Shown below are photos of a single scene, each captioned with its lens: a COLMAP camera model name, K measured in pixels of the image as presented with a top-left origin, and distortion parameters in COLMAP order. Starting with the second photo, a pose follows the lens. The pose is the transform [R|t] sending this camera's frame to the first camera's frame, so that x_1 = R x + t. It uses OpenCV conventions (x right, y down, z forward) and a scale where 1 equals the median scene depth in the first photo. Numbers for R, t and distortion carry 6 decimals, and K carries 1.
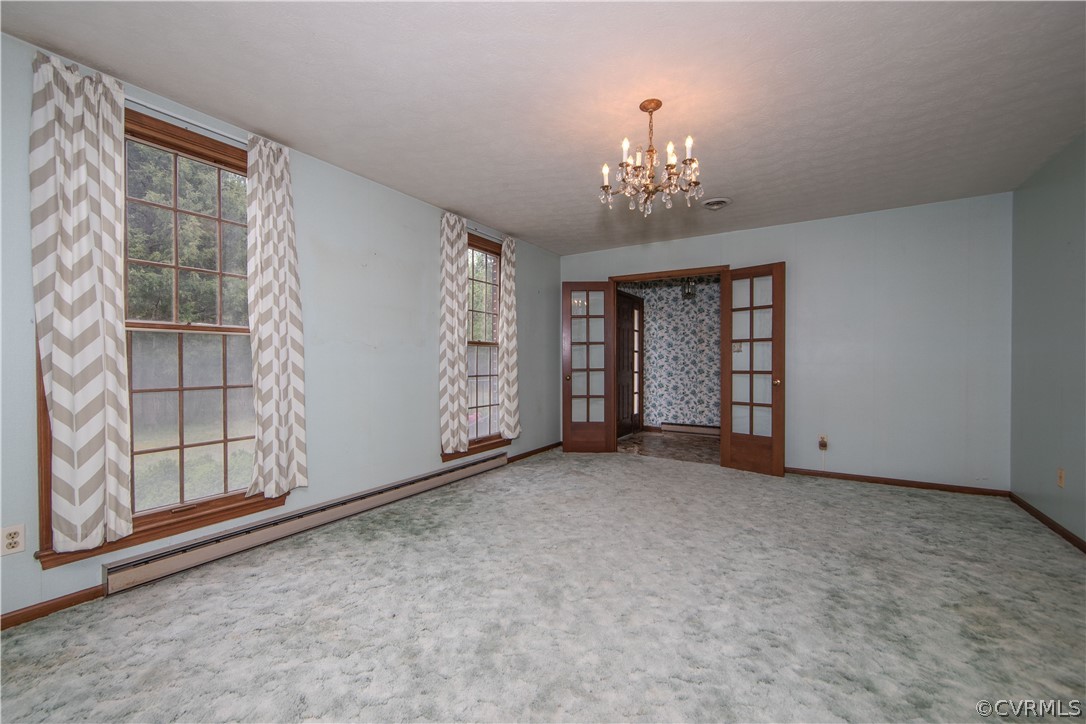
lens RADIAL K [[440.0, 0, 538.1], [0, 440.0, 369.5], [0, 0, 1]] dist [-0.015115, 0.000196]
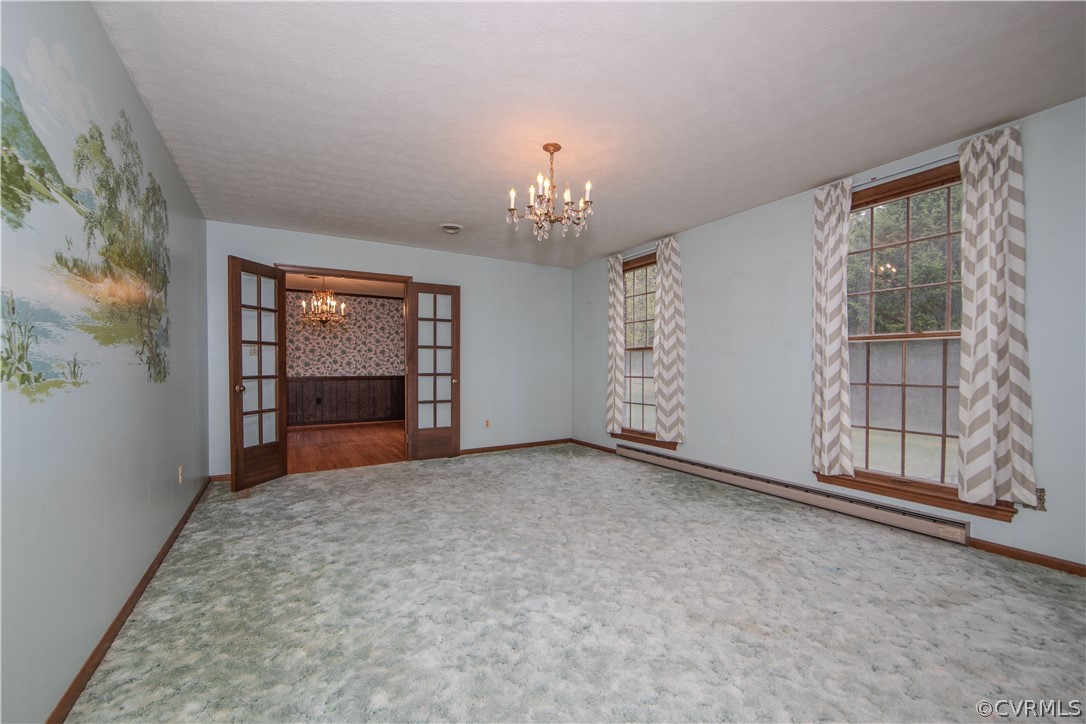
lens RADIAL K [[440.0, 0, 538.1], [0, 440.0, 369.5], [0, 0, 1]] dist [-0.015115, 0.000196]
pose [[-0.458021, 0.011496, -0.888867, 1.188024], [-0.011091, 0.999765, 0.018645, -0.024343], [0.888872, 0.018399, -0.457786, 1.352730]]
